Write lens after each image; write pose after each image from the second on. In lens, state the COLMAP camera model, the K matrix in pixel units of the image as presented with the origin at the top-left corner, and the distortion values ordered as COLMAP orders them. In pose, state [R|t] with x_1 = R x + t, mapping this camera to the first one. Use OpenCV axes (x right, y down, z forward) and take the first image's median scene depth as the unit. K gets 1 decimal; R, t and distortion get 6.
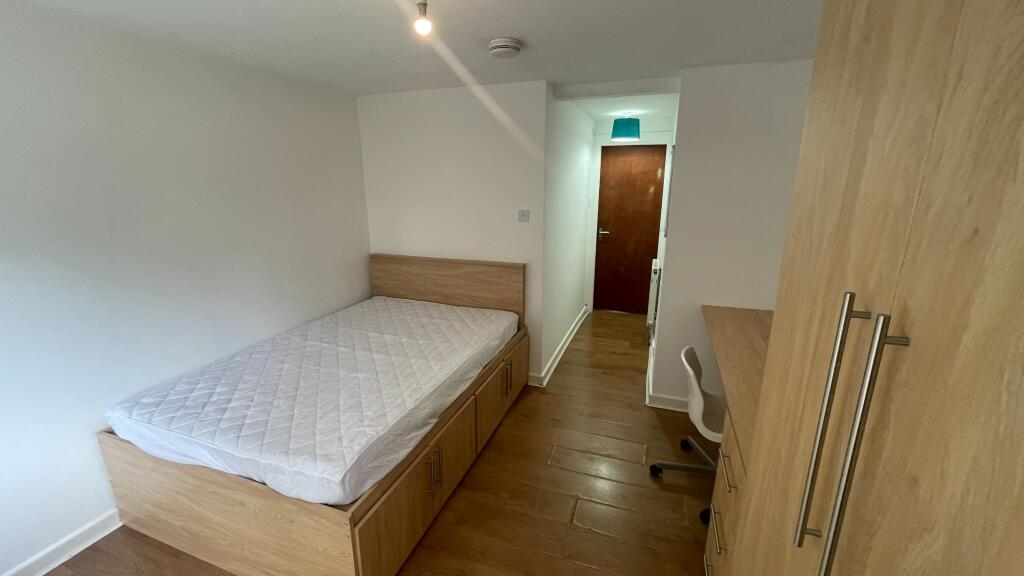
lens RADIAL K [[414.4, 0, 508.6], [0, 414.4, 284.2], [0, 0, 1]] dist [-0.001393, -0.000132]
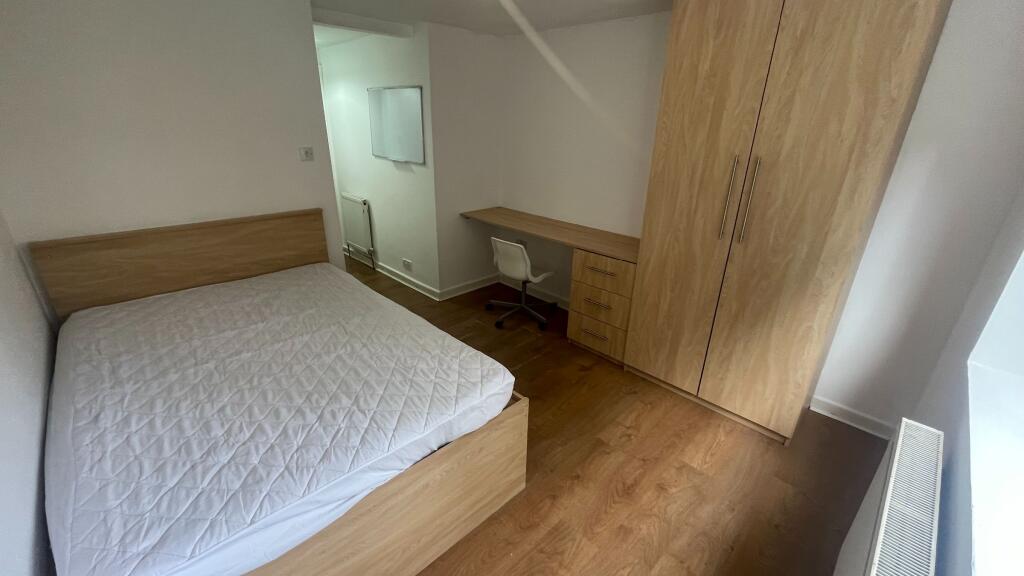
lens RADIAL K [[414.4, 0, 506.4], [0, 414.4, 288.4], [0, 0, 1]] dist [-0.001393, -0.000132]
pose [[0.429696, -0.328231, 0.841205, -0.602962], [0.199938, 0.943055, 0.265842, -0.041463], [-0.880560, 0.053958, 0.470853, 0.202030]]
